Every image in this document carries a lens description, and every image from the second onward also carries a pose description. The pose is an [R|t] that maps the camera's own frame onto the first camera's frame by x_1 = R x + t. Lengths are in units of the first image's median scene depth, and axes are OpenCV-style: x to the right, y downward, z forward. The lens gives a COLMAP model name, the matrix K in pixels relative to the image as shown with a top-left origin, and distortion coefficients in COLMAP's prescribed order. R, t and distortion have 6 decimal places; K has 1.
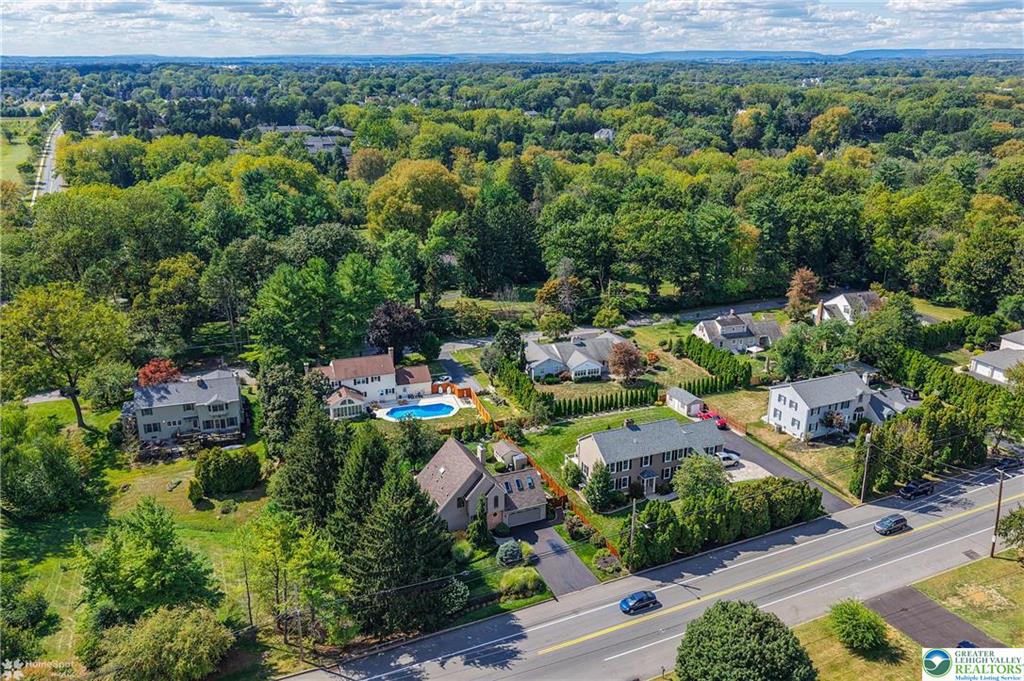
lens RADIAL K [[702.4, 0, 512.0], [0, 702.4, 340.5], [0, 0, 1]] dist [0.065037, -0.000382]
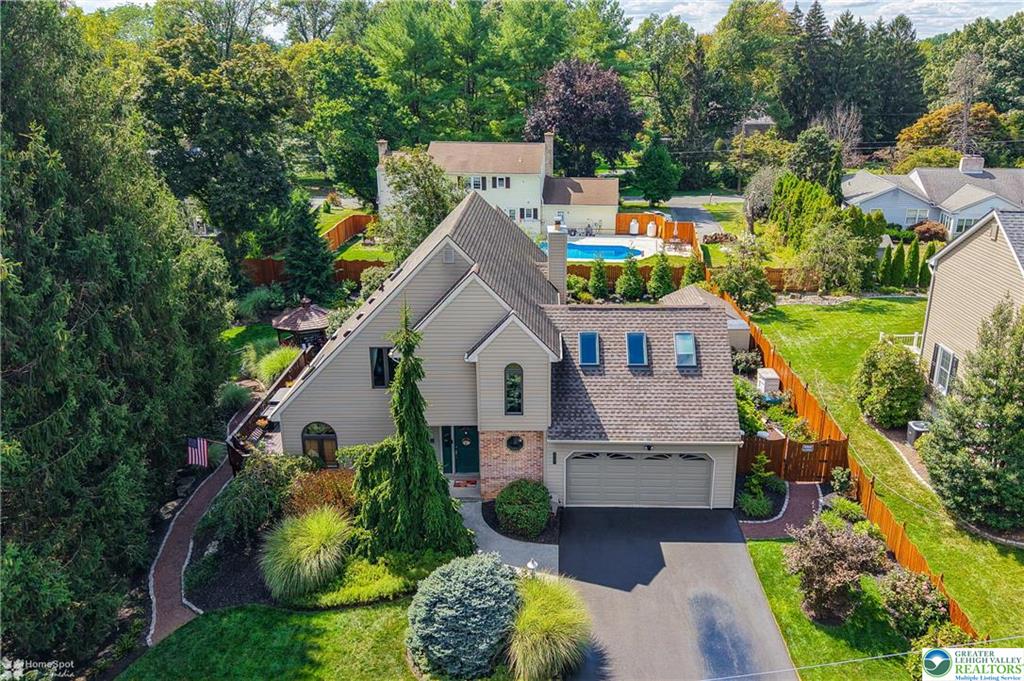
lens RADIAL K [[830.5, 0, 525.5], [0, 830.5, 340.6], [0, 0, 1]] dist [0.038253, -0.058235]
pose [[0.915572, 0.135580, -0.378610, 0.085040], [-0.118857, 0.990627, 0.067318, 0.186576], [0.384189, -0.016634, 0.923105, 0.715856]]
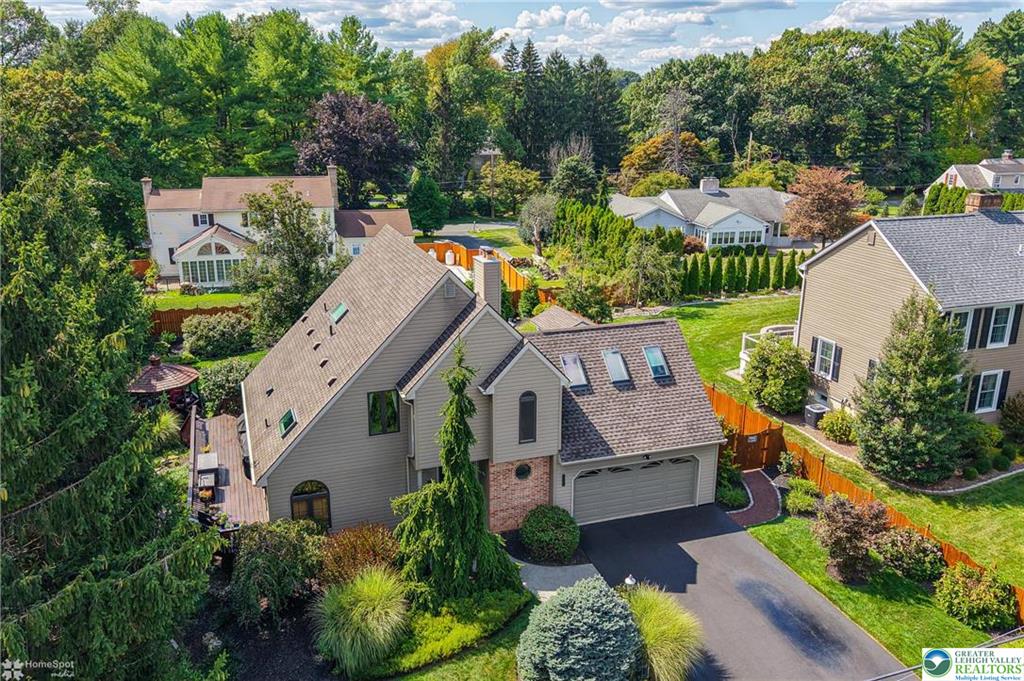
lens RADIAL K [[830.5, 0, 525.5], [0, 830.5, 340.6], [0, 0, 1]] dist [0.038253, -0.058235]
pose [[0.998026, 0.029793, -0.055289, -0.007971], [-0.029484, 0.999545, 0.006396, 0.194433], [0.055455, -0.004753, 0.998450, 0.691568]]
